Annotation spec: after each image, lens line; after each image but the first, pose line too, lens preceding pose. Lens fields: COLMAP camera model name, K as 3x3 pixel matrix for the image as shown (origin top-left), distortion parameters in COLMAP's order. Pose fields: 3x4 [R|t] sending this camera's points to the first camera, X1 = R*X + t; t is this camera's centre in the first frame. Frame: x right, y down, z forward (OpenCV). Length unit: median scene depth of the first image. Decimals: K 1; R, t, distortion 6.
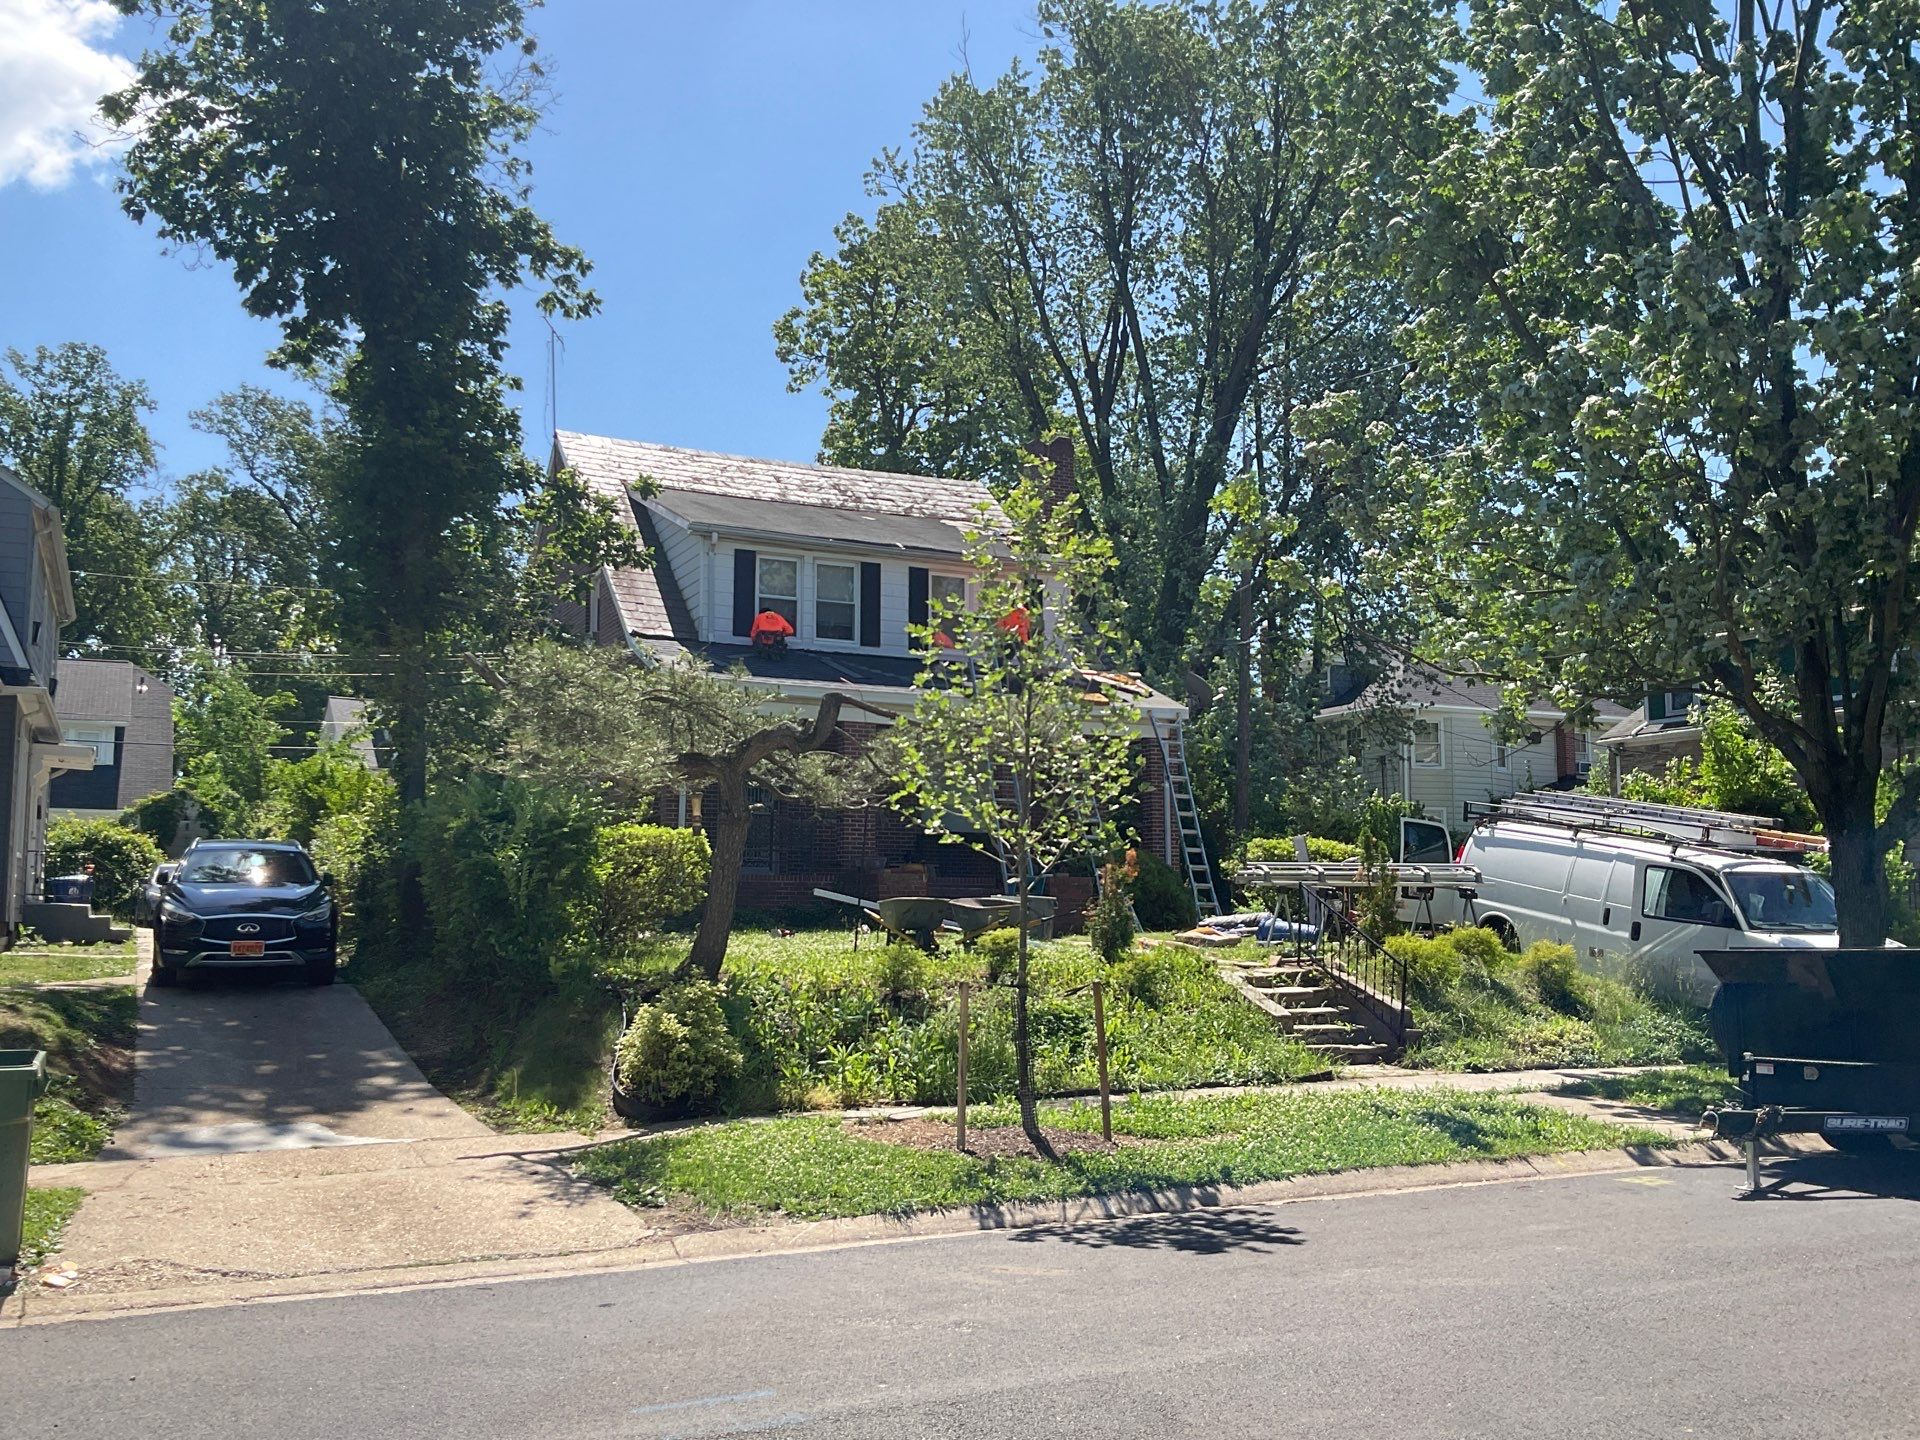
lens RADIAL K [[1539.0, 0, 959.6], [0, 1539.0, 747.7], [0, 0, 1]] dist [0.018738, 0.002222]
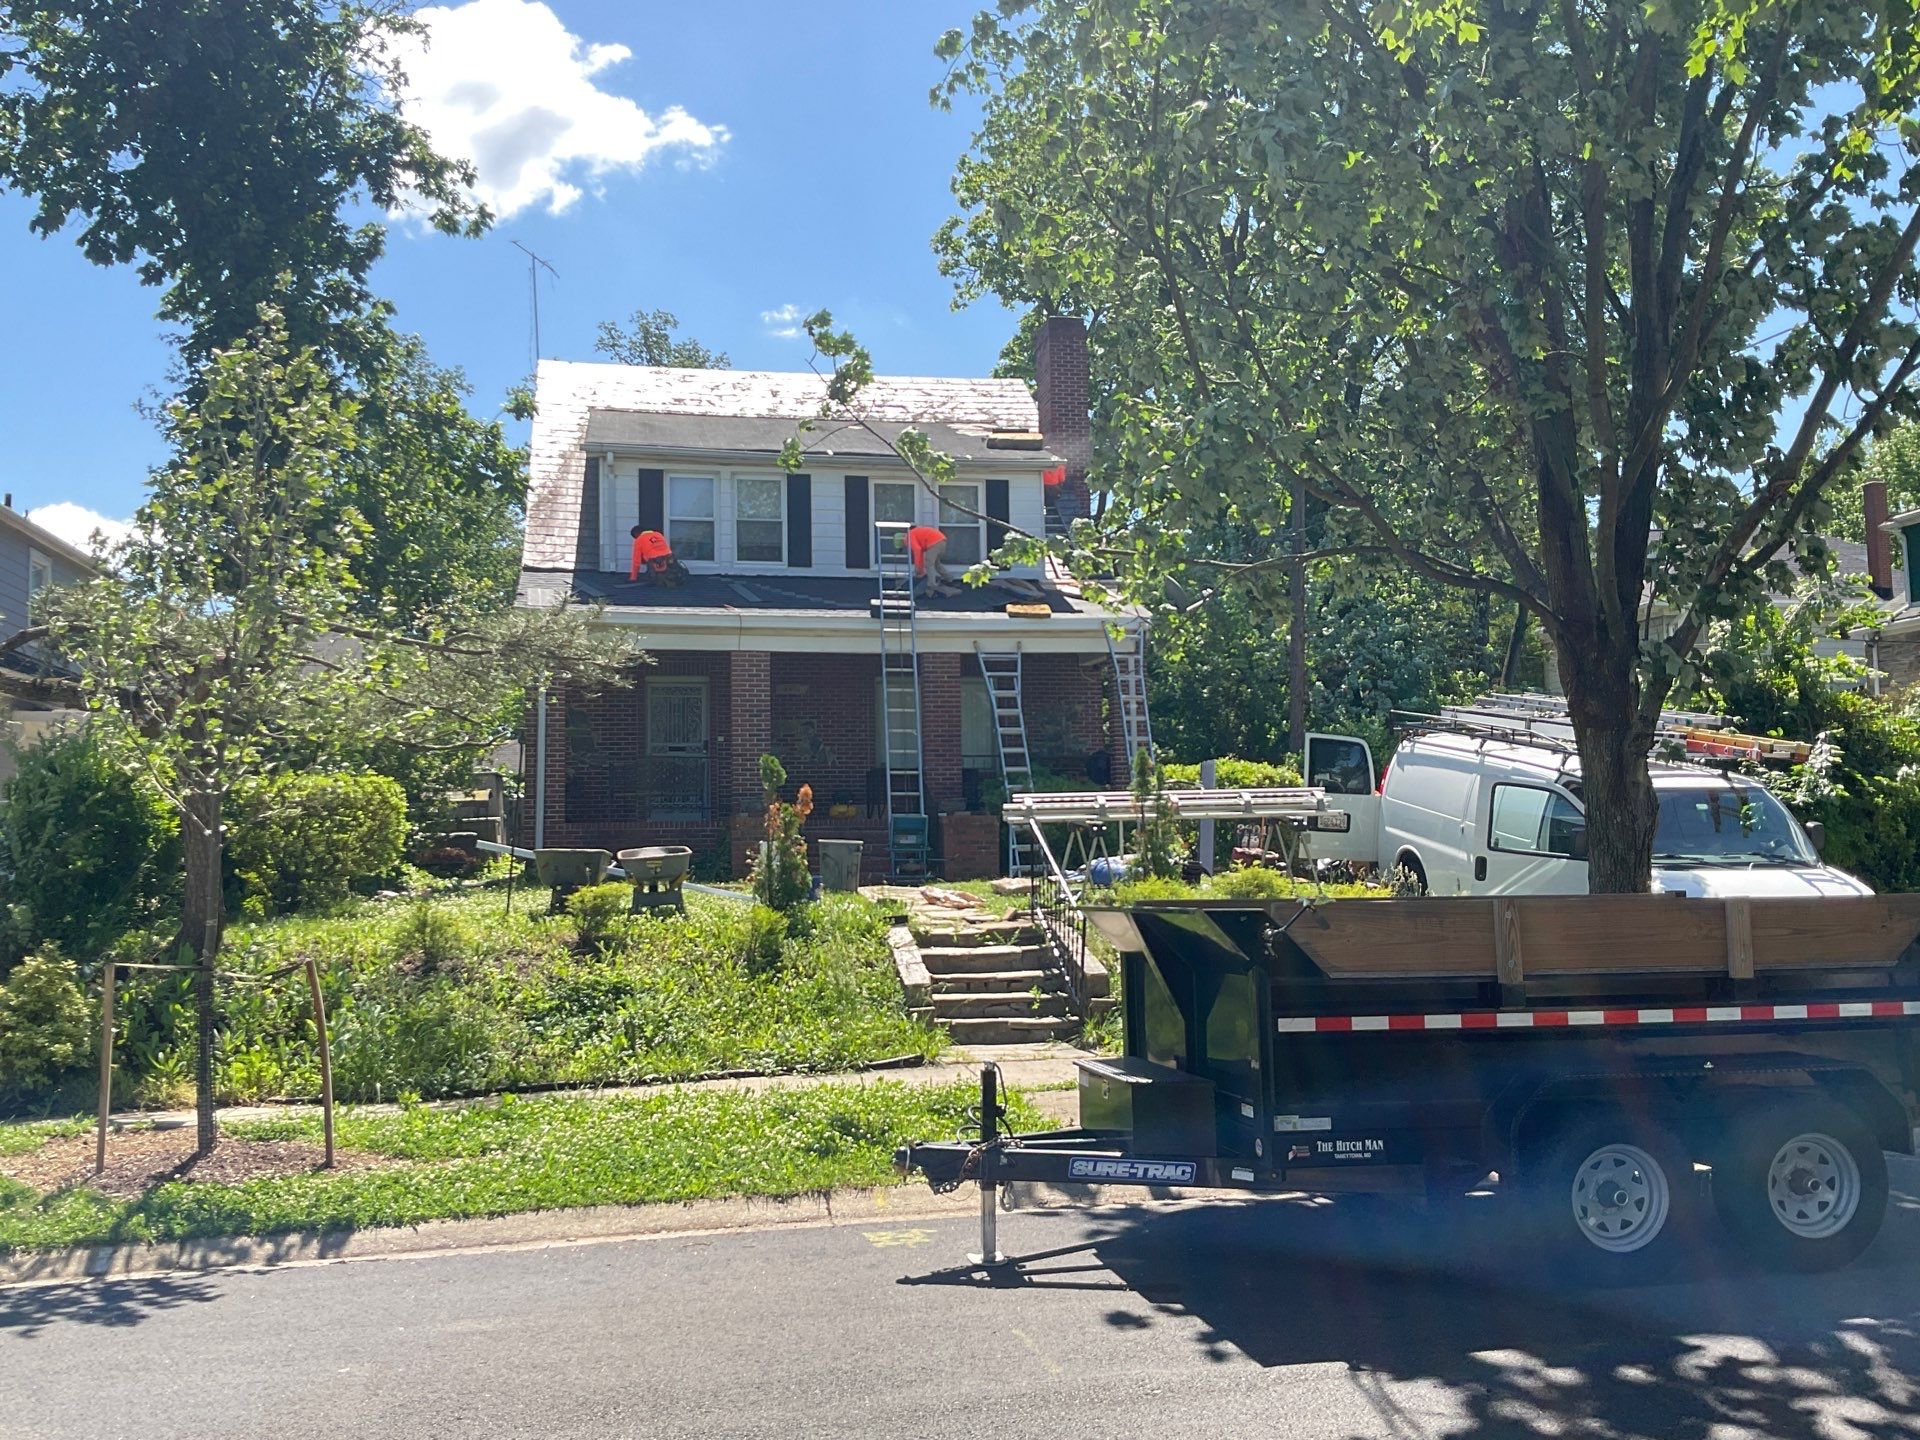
lens RADIAL K [[1569.5, 0, 953.0], [0, 1569.5, 729.3], [0, 0, 1]] dist [0.094143, -0.164601]
pose [[0.973607, -0.039411, -0.224802, 0.245551], [0.045620, 0.998706, 0.022491, 0.013515], [0.223624, -0.032153, 0.974145, 0.120940]]
